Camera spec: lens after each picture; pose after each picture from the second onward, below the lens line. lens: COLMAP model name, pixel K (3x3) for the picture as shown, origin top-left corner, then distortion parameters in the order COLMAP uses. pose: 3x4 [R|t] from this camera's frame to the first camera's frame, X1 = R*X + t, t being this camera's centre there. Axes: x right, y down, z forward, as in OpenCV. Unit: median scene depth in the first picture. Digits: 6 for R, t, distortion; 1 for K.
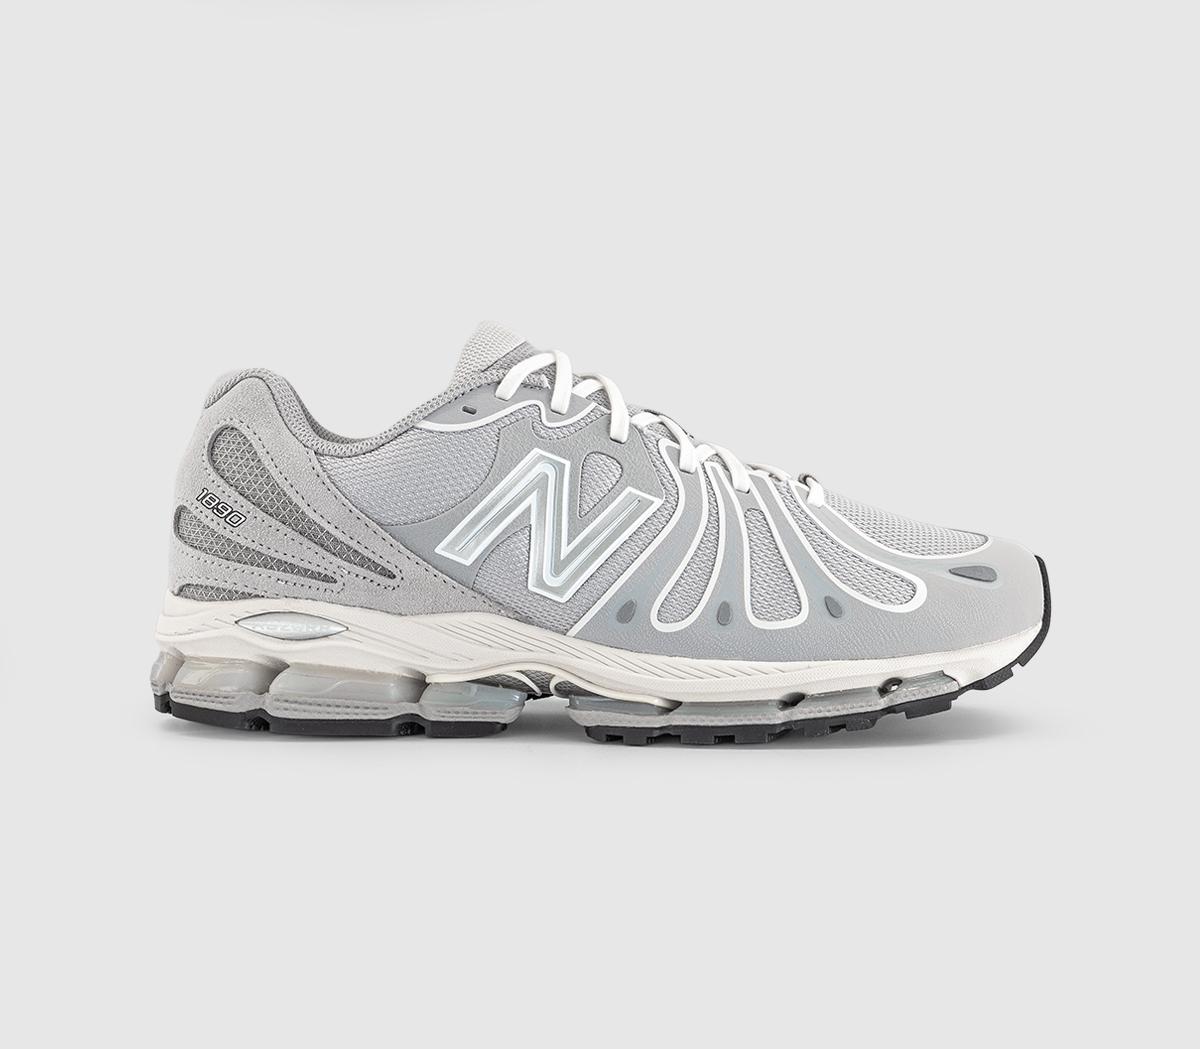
lens RADIAL K [[2028.4, 0, 600.0], [0, 2028.4, 524.5], [0, 0, 1]] dist [0.024354, 0.019952]
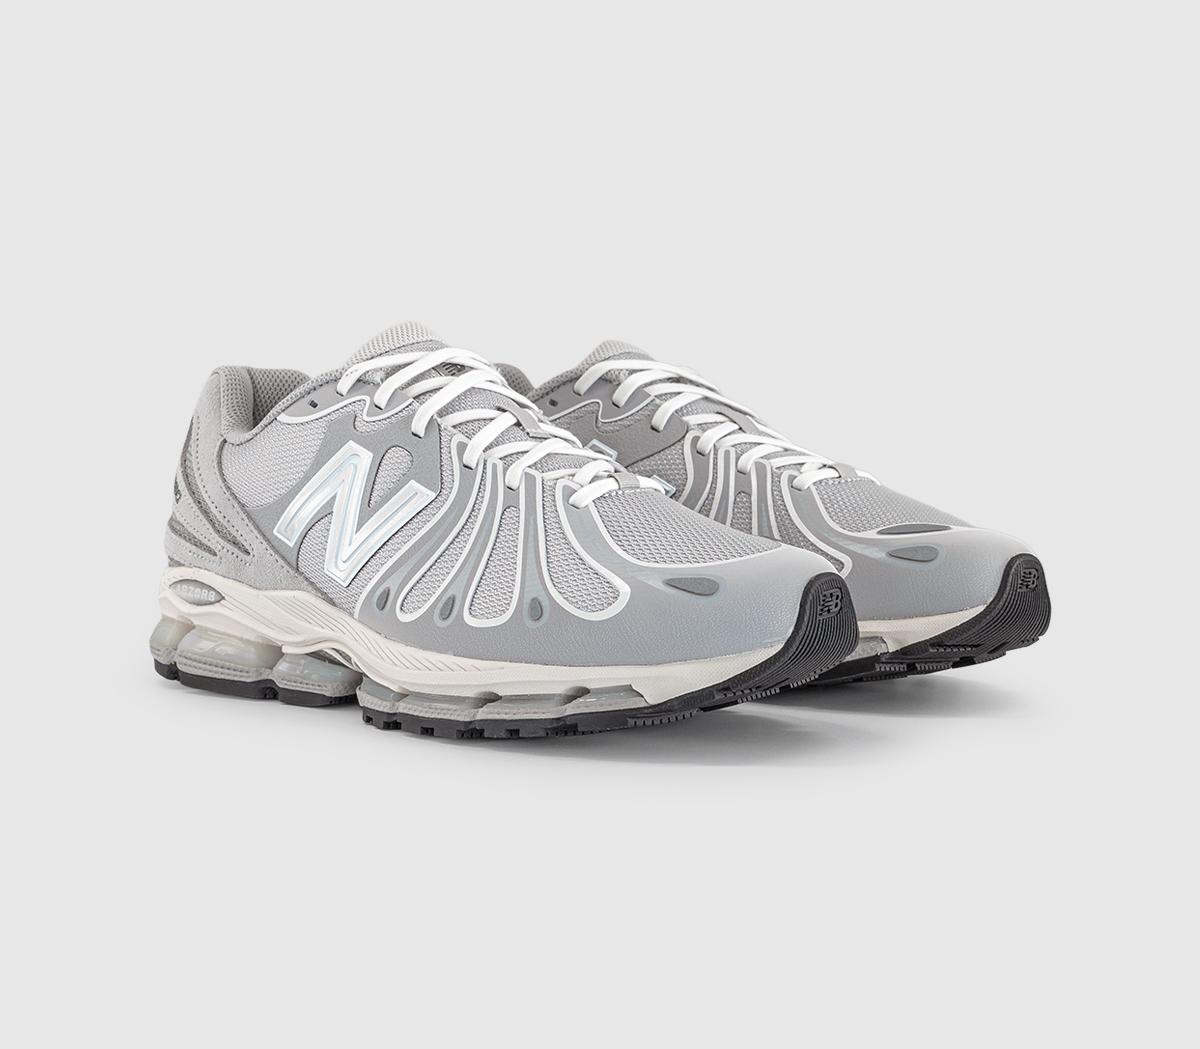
lens RADIAL K [[2028.4, 0, 600.0], [0, 2028.4, 524.5], [0, 0, 1]] dist [0.024354, 0.019952]
pose [[0.782959, 0.046470, -0.620336, 0.730084], [-0.042112, 0.998878, 0.021675, -0.022197], [0.620647, 0.009152, 0.784037, 0.247740]]
